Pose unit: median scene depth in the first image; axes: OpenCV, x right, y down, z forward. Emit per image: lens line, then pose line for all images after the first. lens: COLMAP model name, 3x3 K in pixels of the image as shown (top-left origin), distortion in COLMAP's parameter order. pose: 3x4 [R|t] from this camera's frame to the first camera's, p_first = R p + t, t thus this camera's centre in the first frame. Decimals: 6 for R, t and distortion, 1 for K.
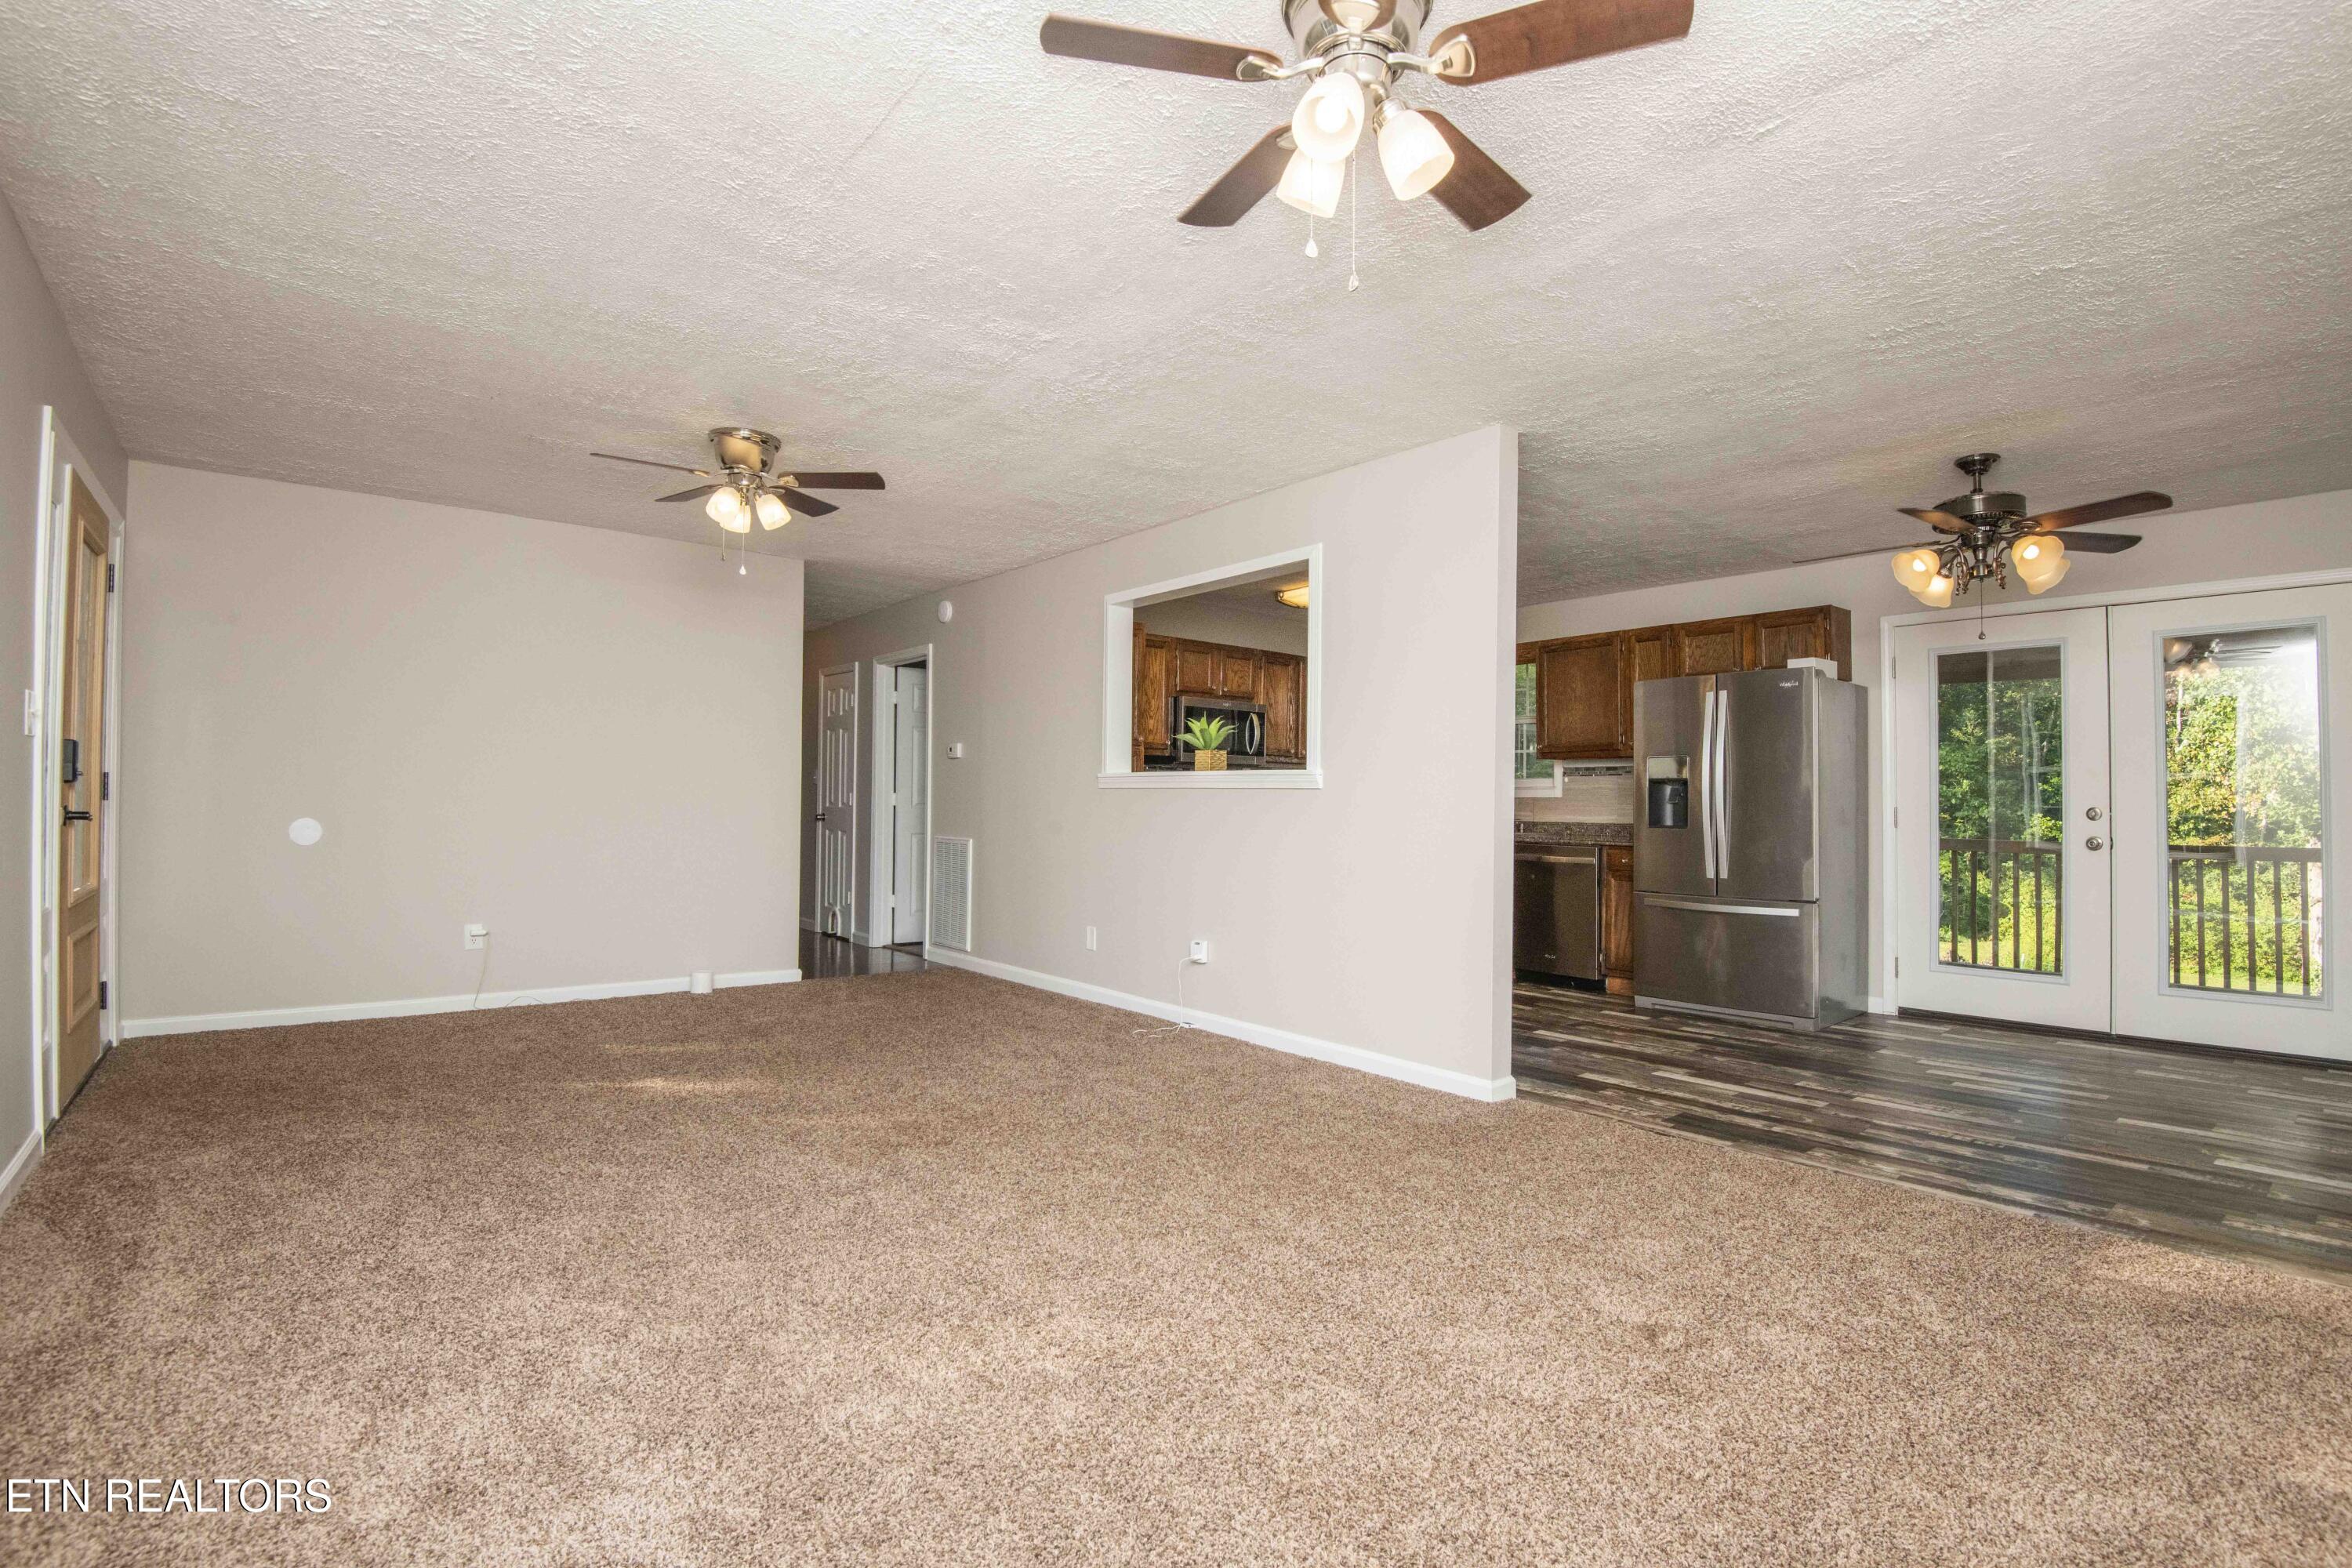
lens RADIAL K [[1091.2, 0, 1188.9], [0, 1091.2, 781.6], [0, 0, 1]] dist [-0.001312, -0.027735]
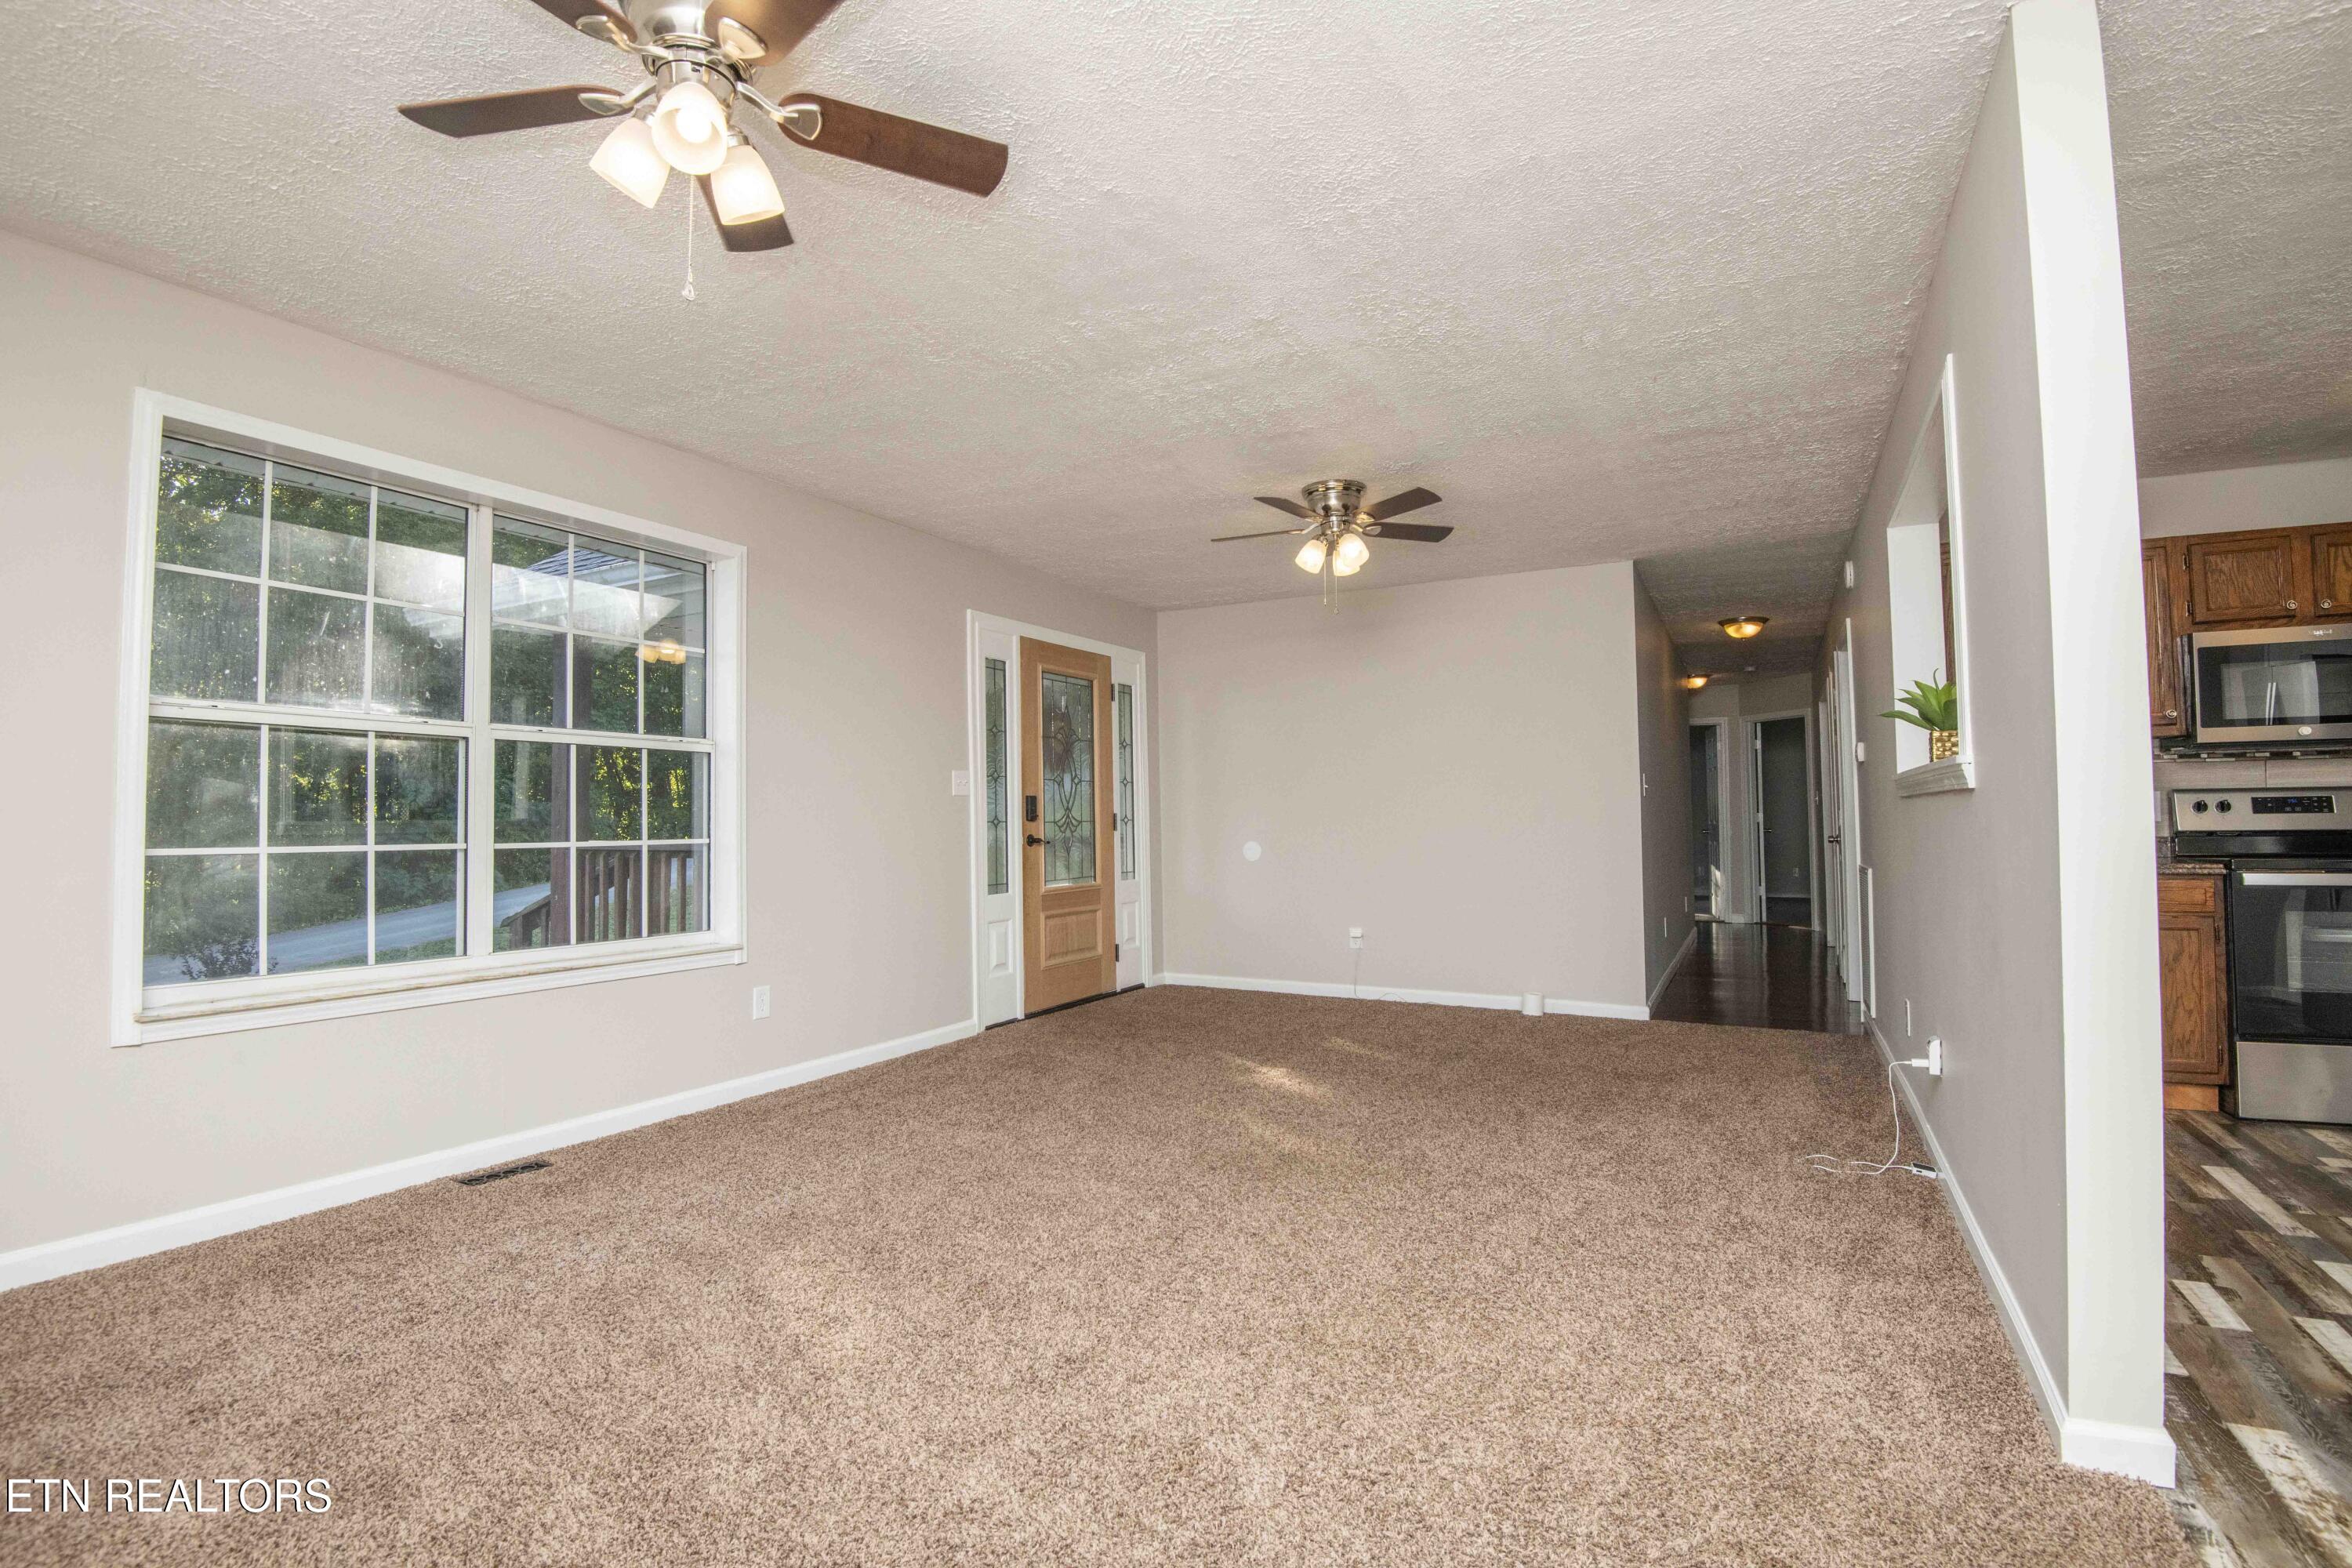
lens RADIAL K [[1091.2, 0, 1188.9], [0, 1091.2, 781.6], [0, 0, 1]] dist [-0.001312, -0.027735]
pose [[0.370277, -0.049894, -0.927580, 0.535146], [0.032141, 0.998647, -0.040887, 0.013944], [0.928365, -0.014674, 0.371380, 0.469494]]
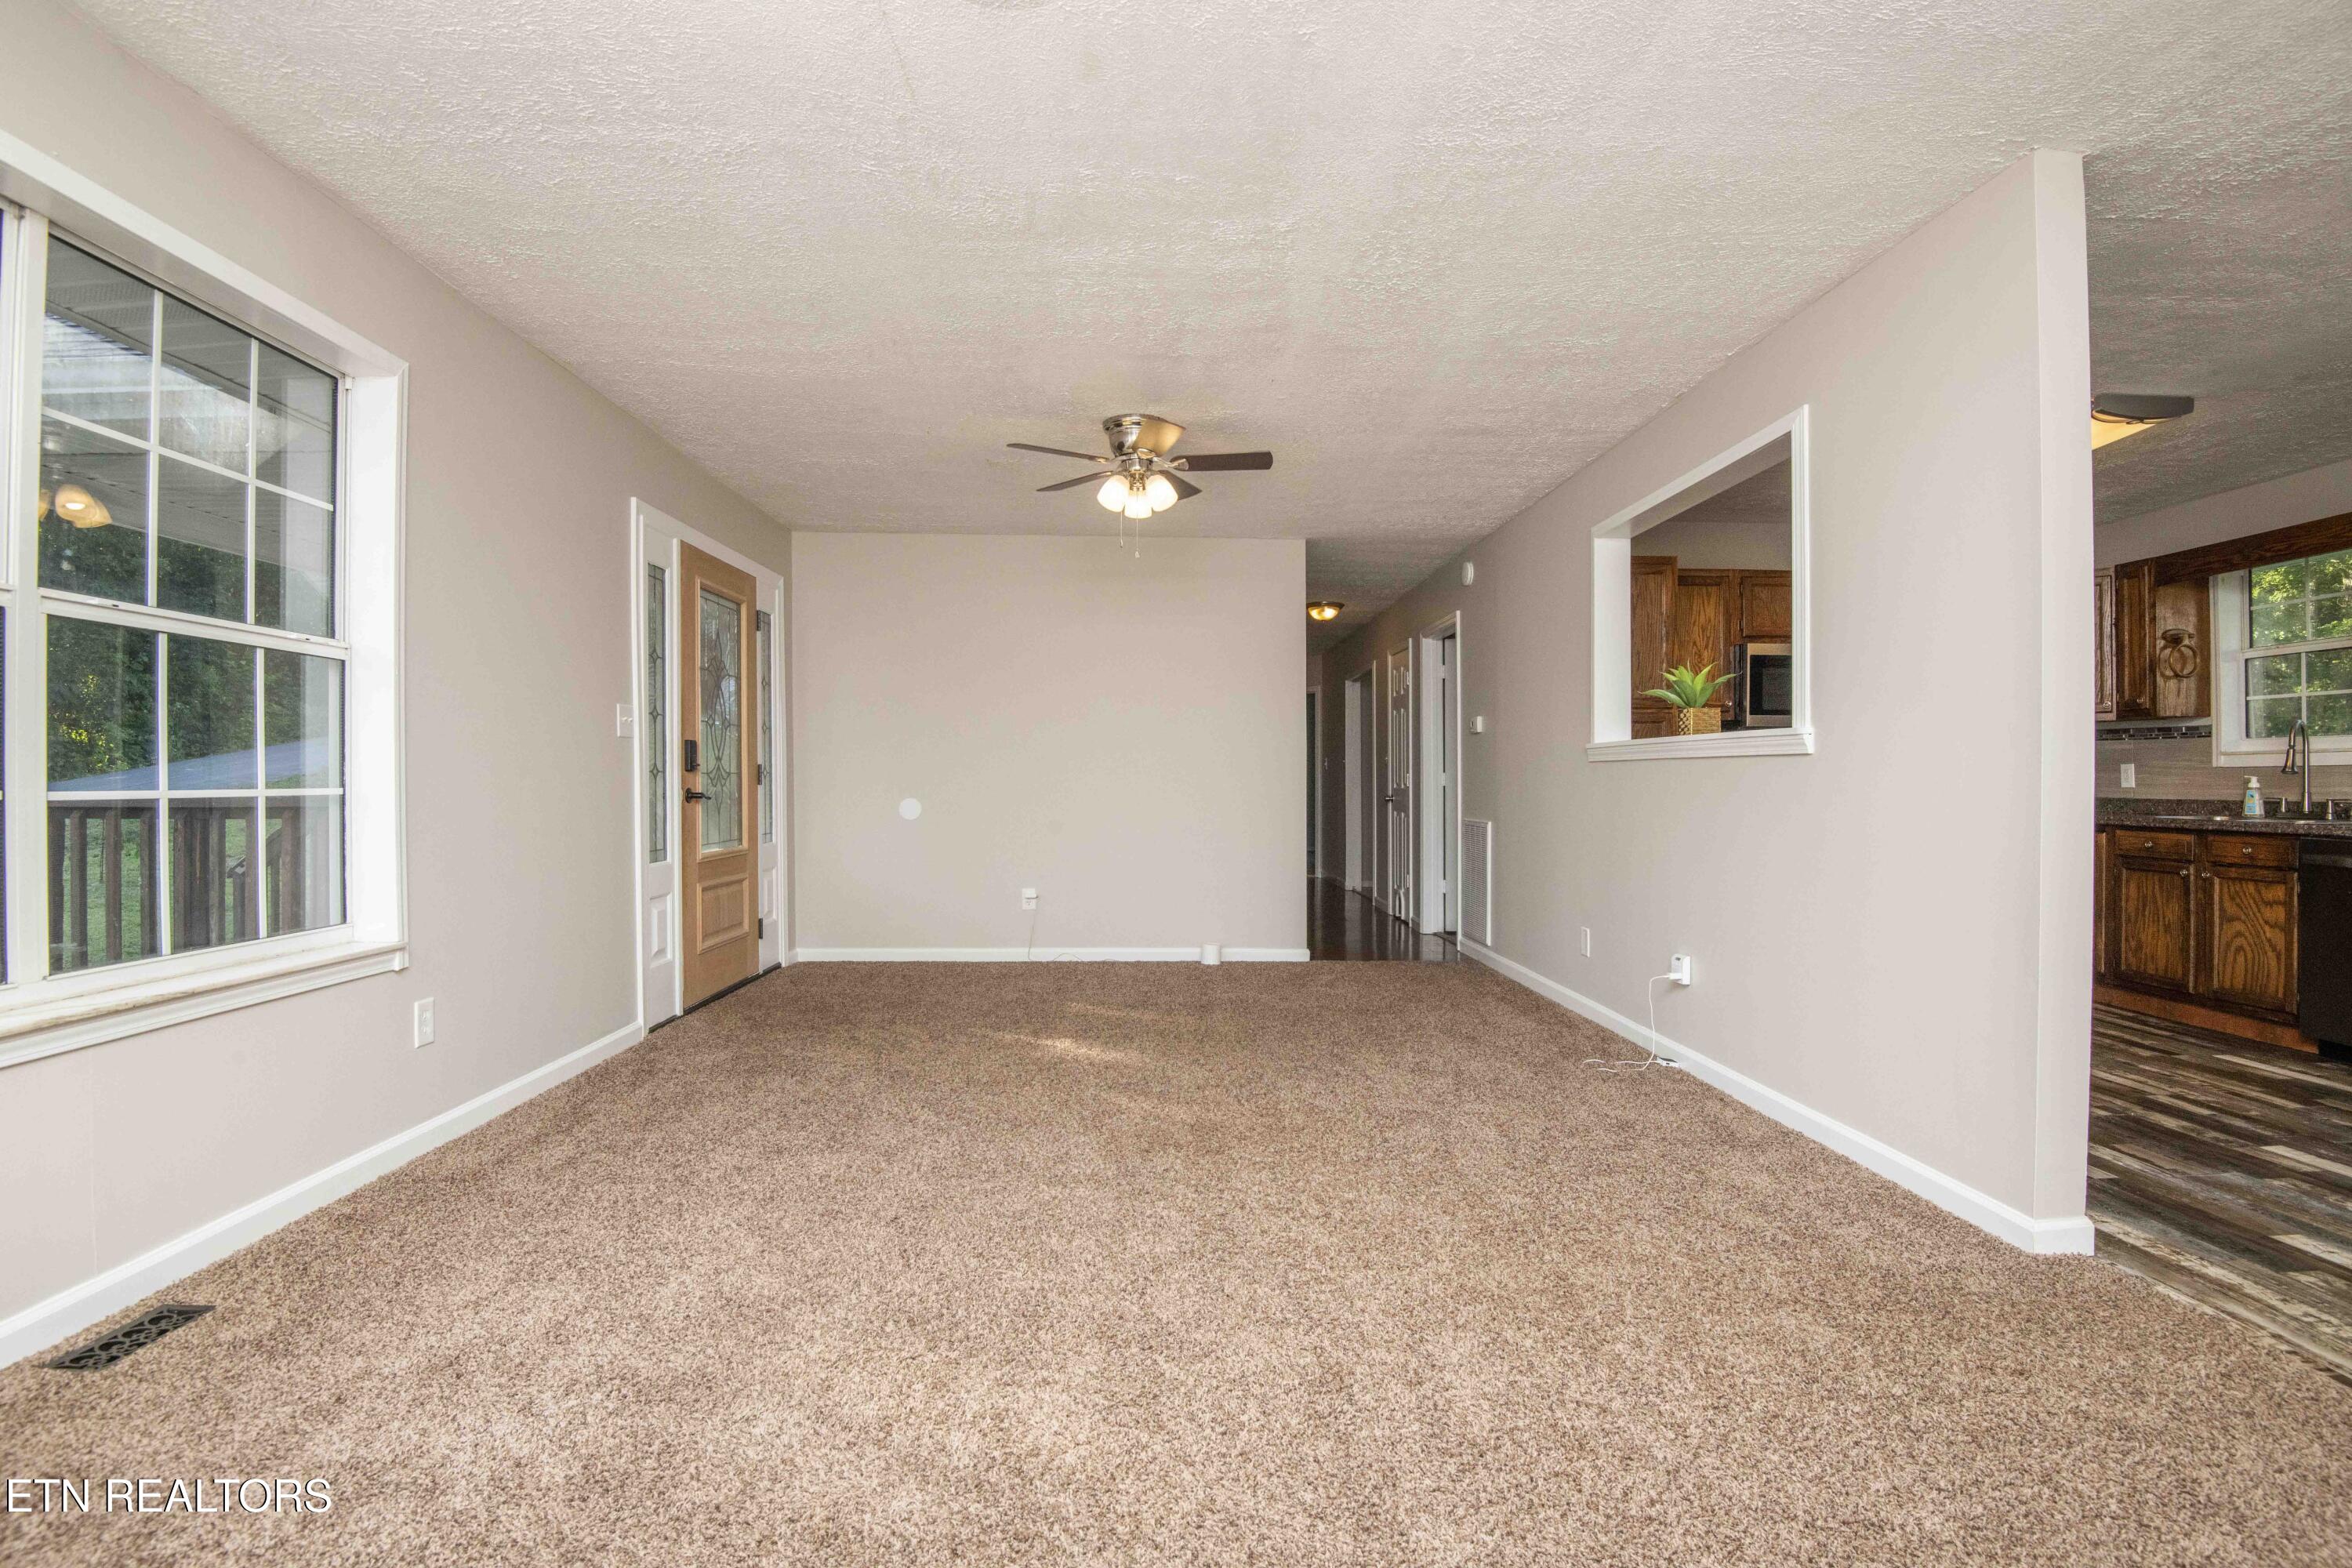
lens RADIAL K [[1091.2, 0, 1188.9], [0, 1091.2, 781.6], [0, 0, 1]] dist [-0.001312, -0.027735]
pose [[0.790500, -0.010360, -0.612375, 0.257530], [0.019773, 0.999767, 0.008611, 0.011509], [0.612143, -0.018915, 0.790521, 0.220705]]
